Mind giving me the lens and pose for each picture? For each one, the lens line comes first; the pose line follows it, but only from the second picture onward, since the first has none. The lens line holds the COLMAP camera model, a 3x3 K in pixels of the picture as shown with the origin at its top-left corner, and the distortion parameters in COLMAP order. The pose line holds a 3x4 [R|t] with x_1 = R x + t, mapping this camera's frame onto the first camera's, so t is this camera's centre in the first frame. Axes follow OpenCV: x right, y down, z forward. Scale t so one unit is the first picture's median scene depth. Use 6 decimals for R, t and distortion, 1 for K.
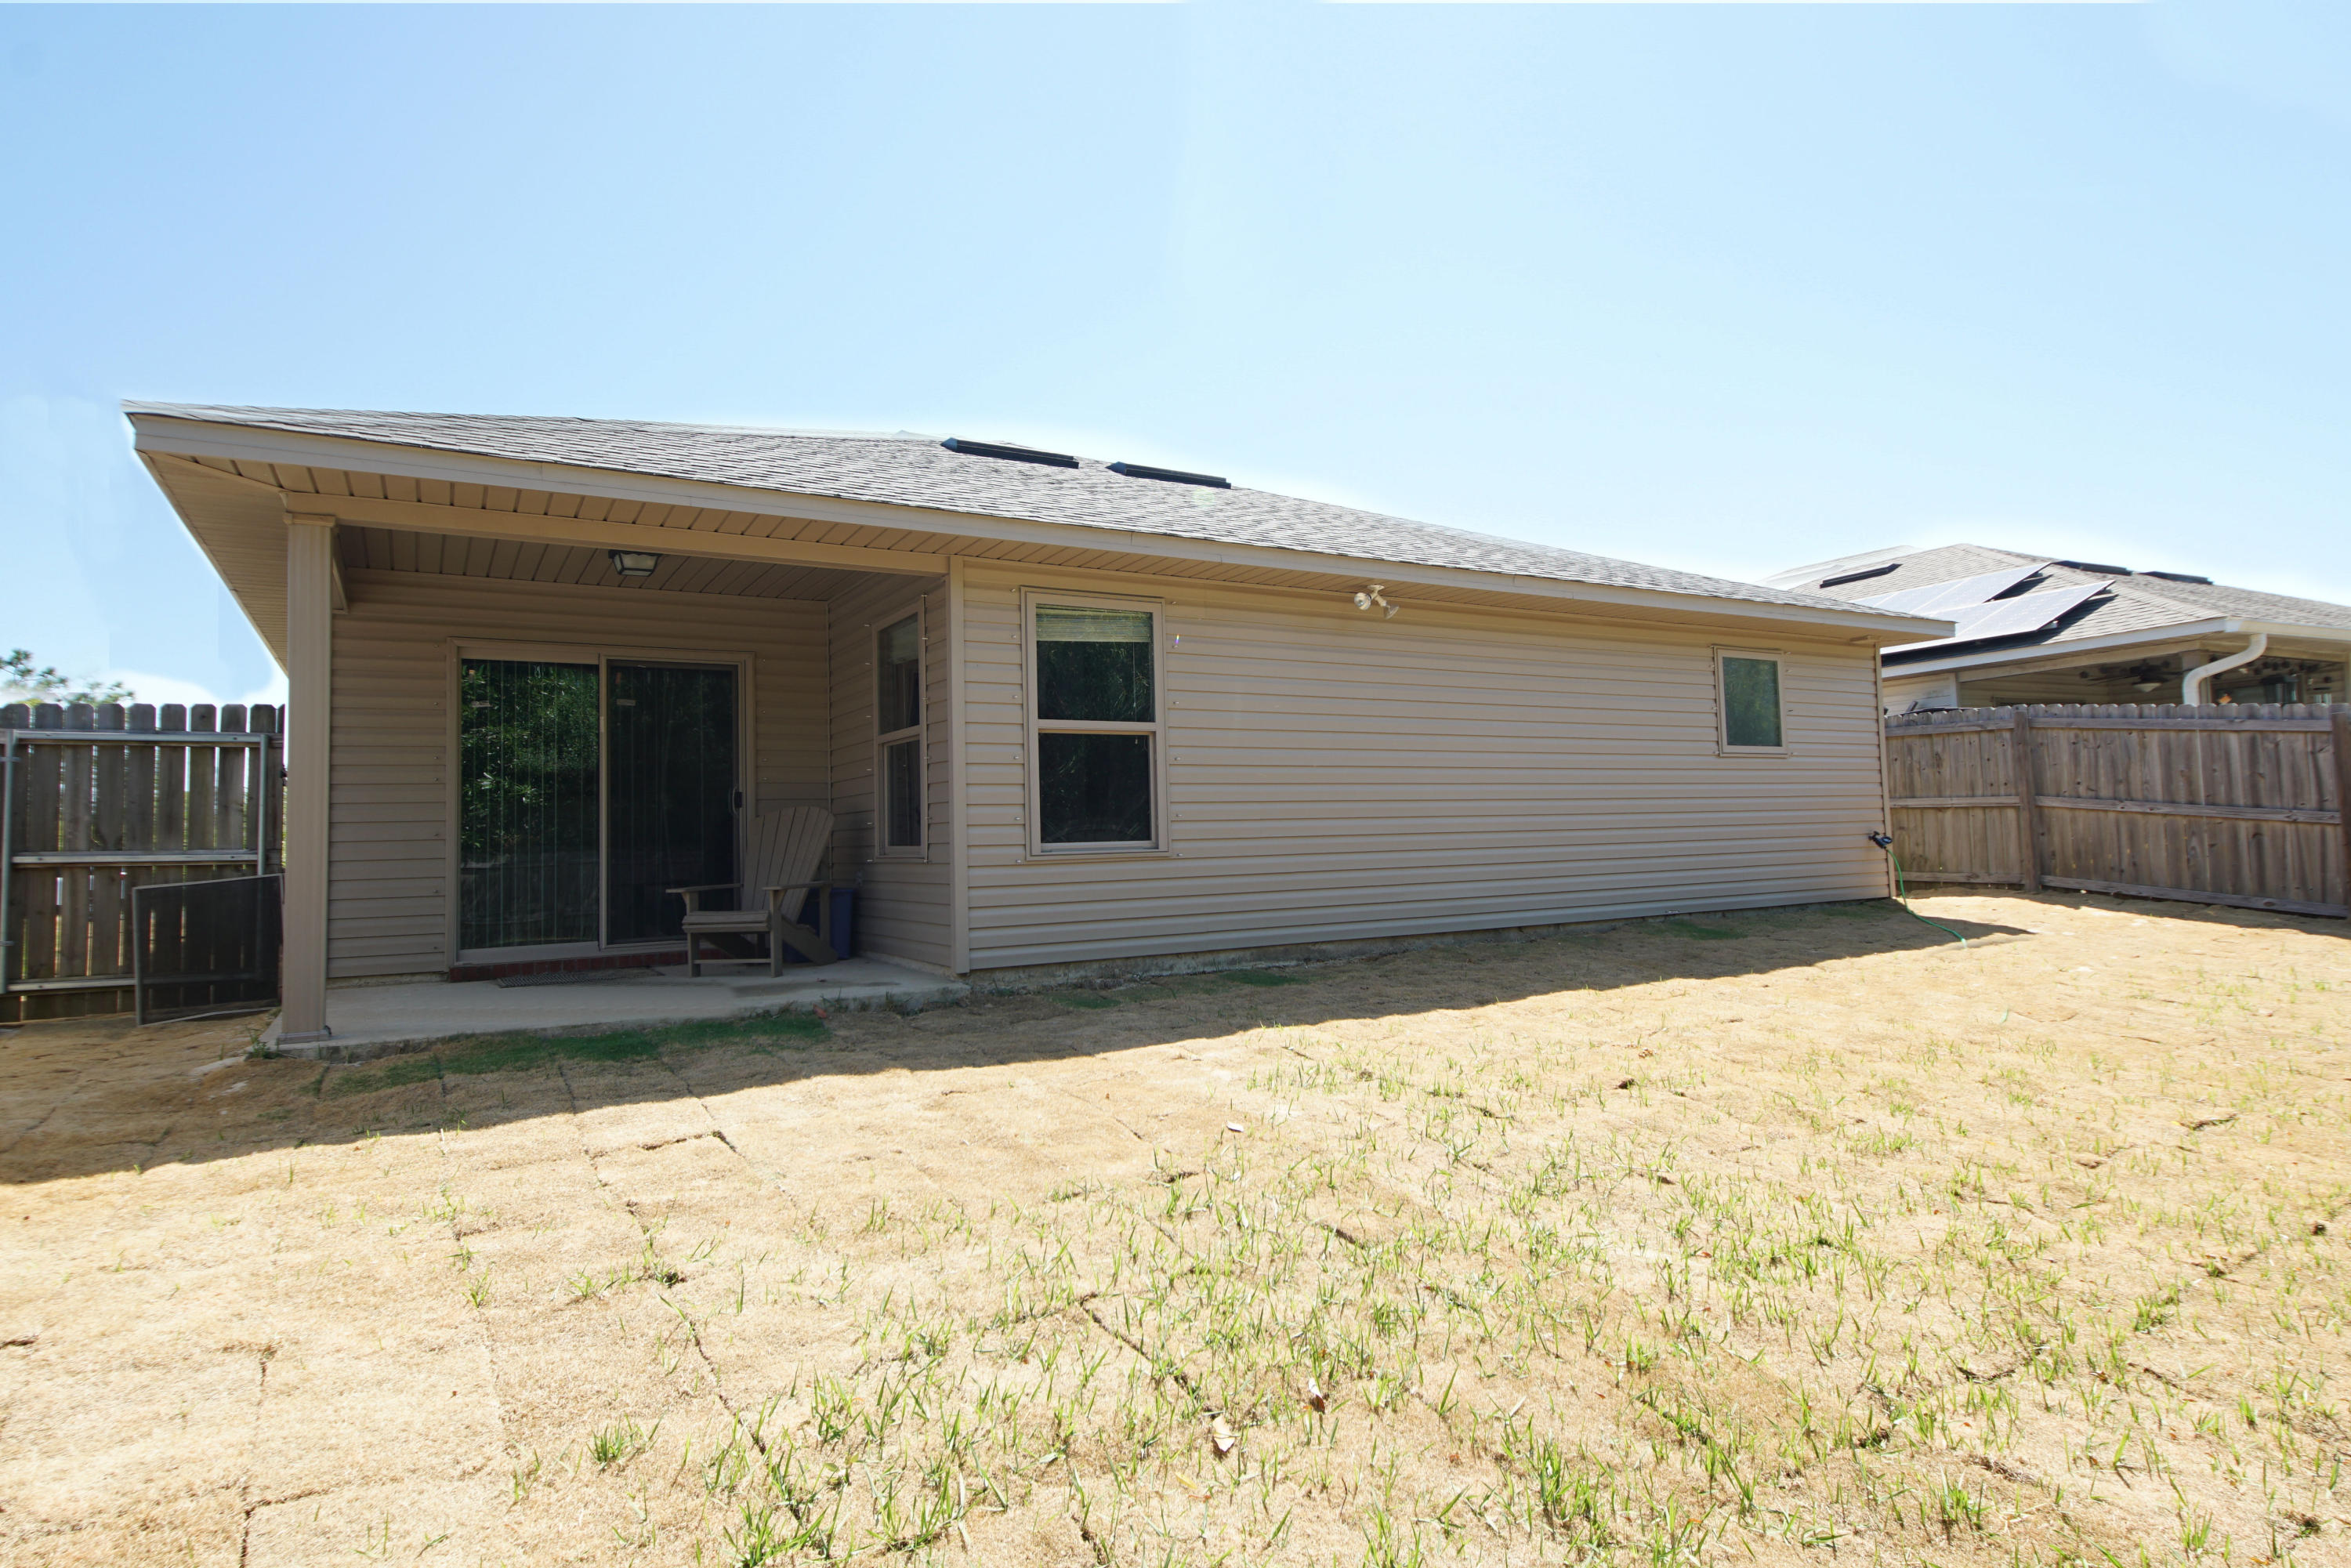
lens RADIAL K [[1254.9, 0, 1155.2], [0, 1254.9, 765.8], [0, 0, 1]] dist [0.032531, -0.034278]
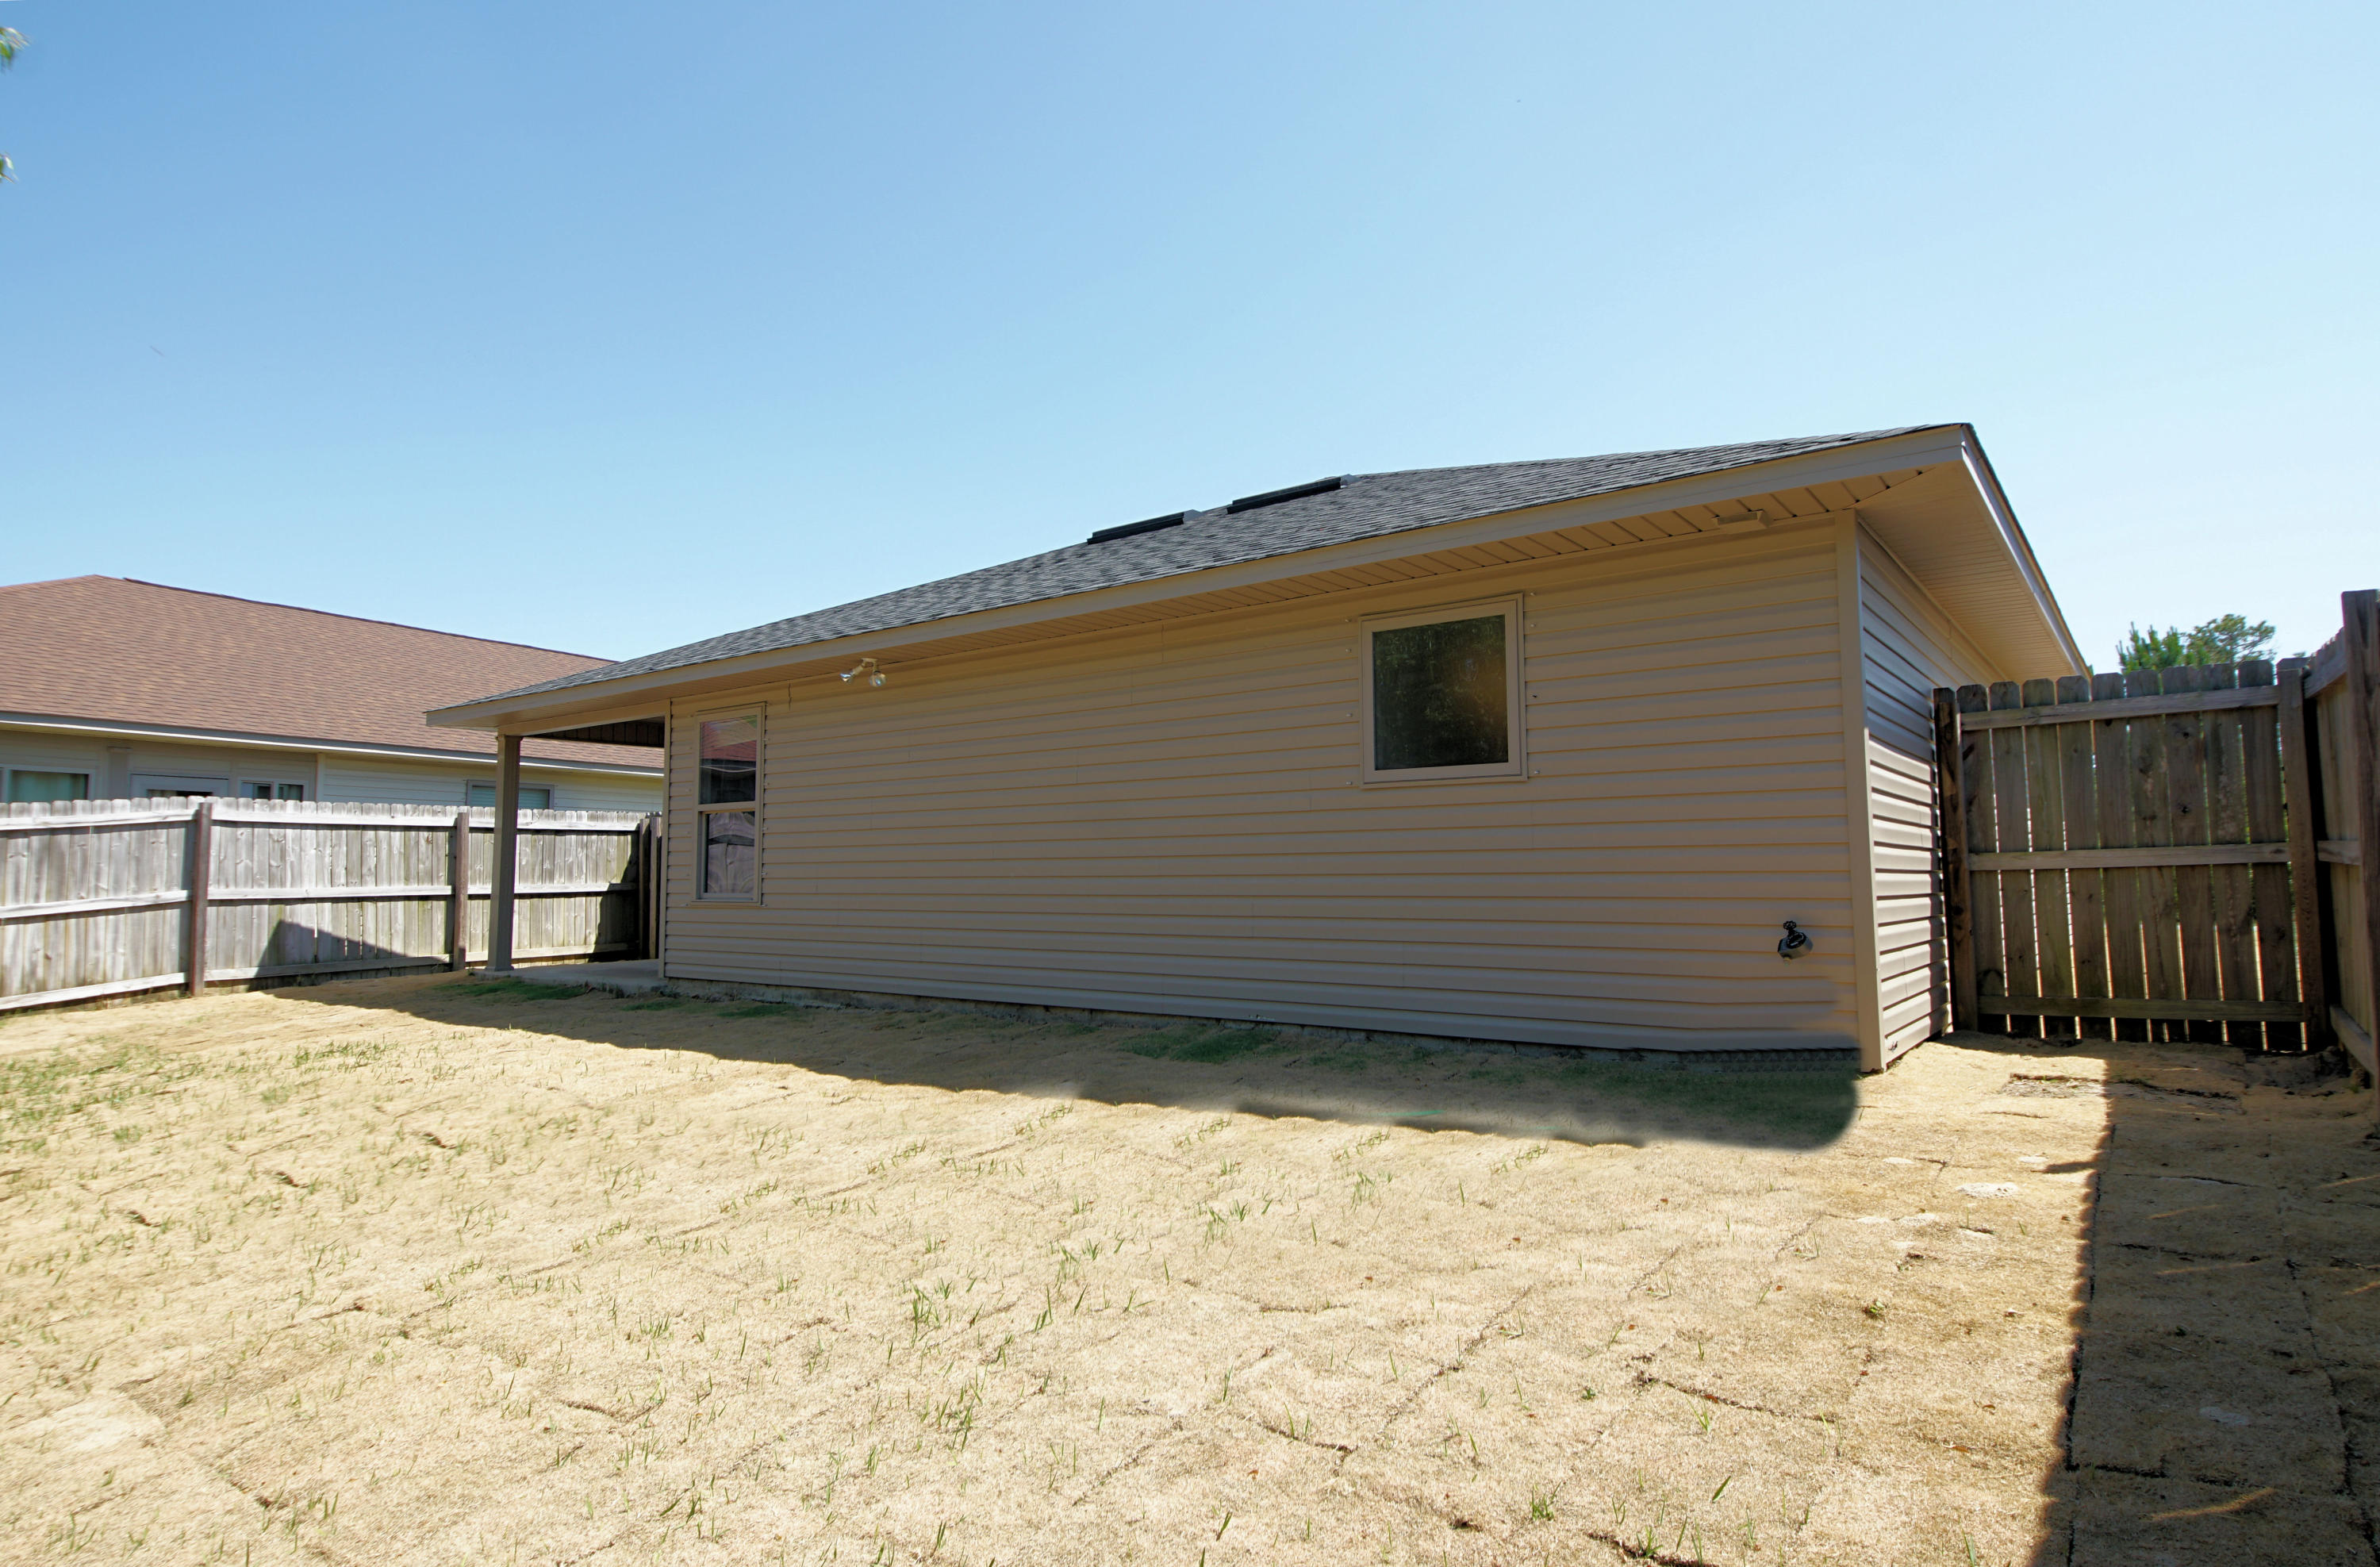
lens RADIAL K [[1288.7, 0, 1141.5], [0, 1288.7, 773.7], [0, 0, 1]] dist [0.003002, 0.000285]
pose [[0.356220, -0.048972, -0.933118, 1.015264], [0.057148, 0.997898, -0.030555, -0.001169], [0.932653, -0.042441, 0.358270, 0.657614]]
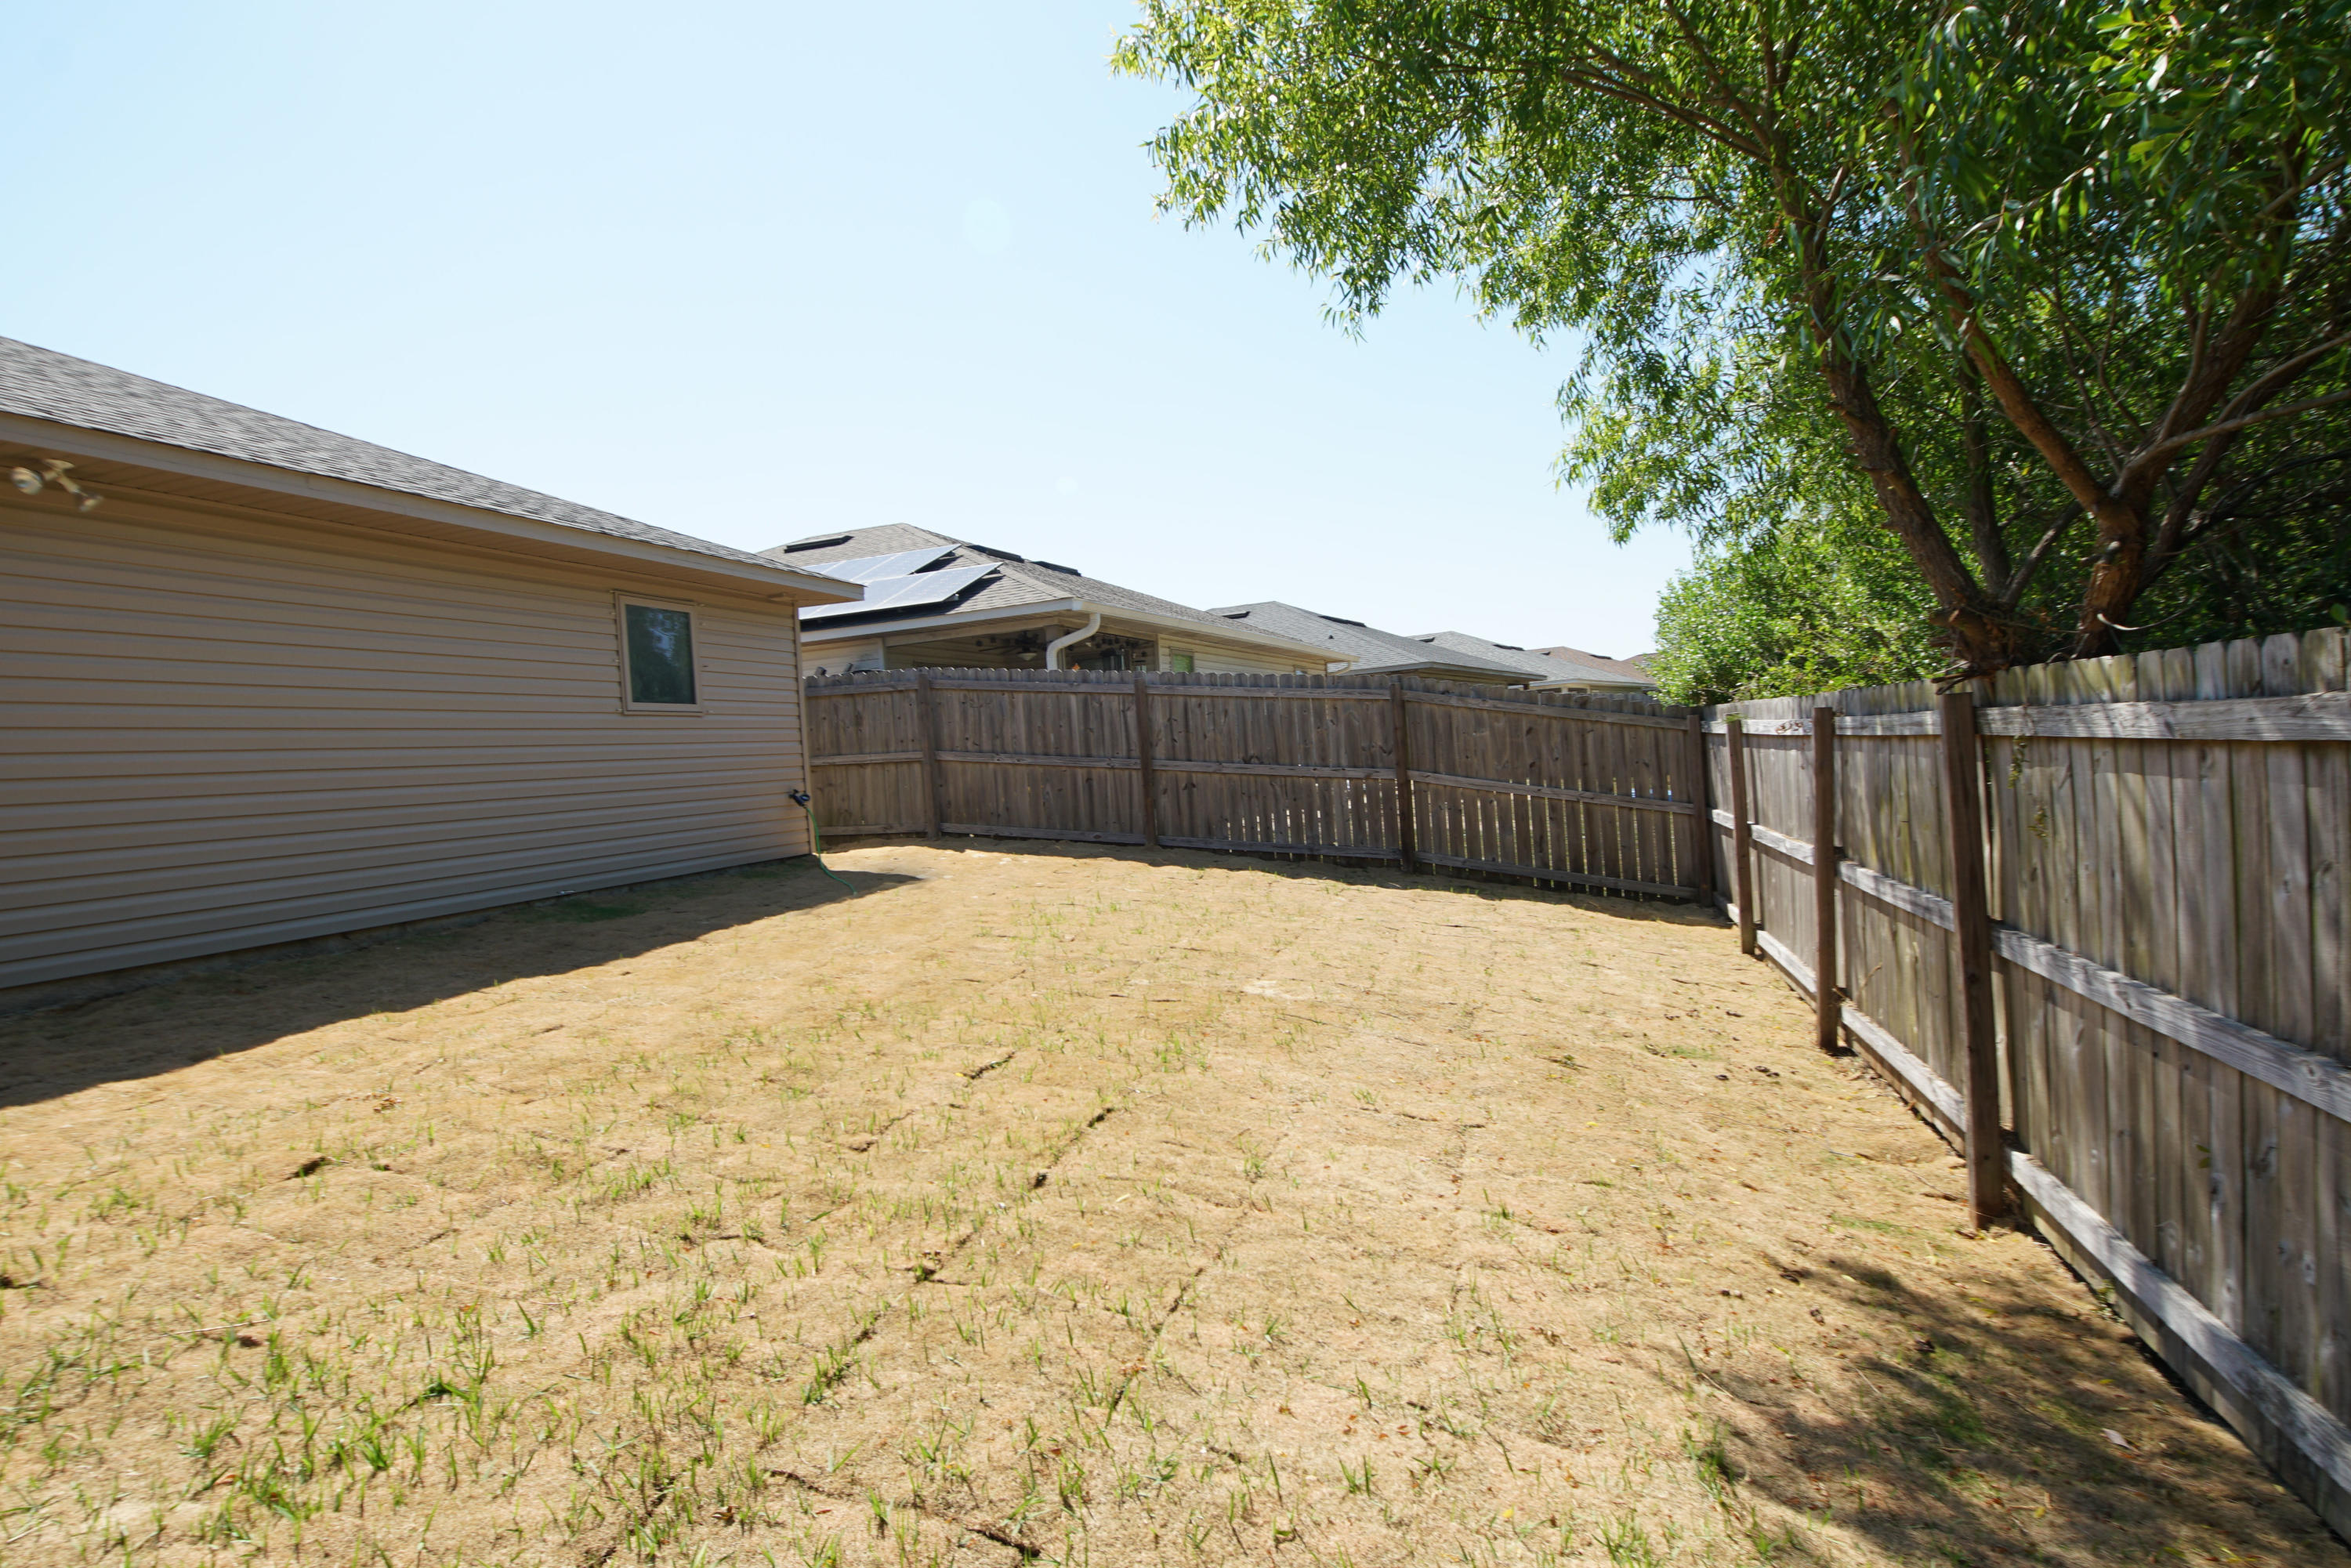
lens RADIAL K [[1254.9, 0, 1155.2], [0, 1254.9, 765.8], [0, 0, 1]] dist [0.032531, -0.034278]
pose [[0.741669, -0.028294, 0.670169, 0.123288], [0.008753, 0.999433, 0.032508, 0.003394], [-0.670709, -0.018245, 0.741496, 0.075068]]
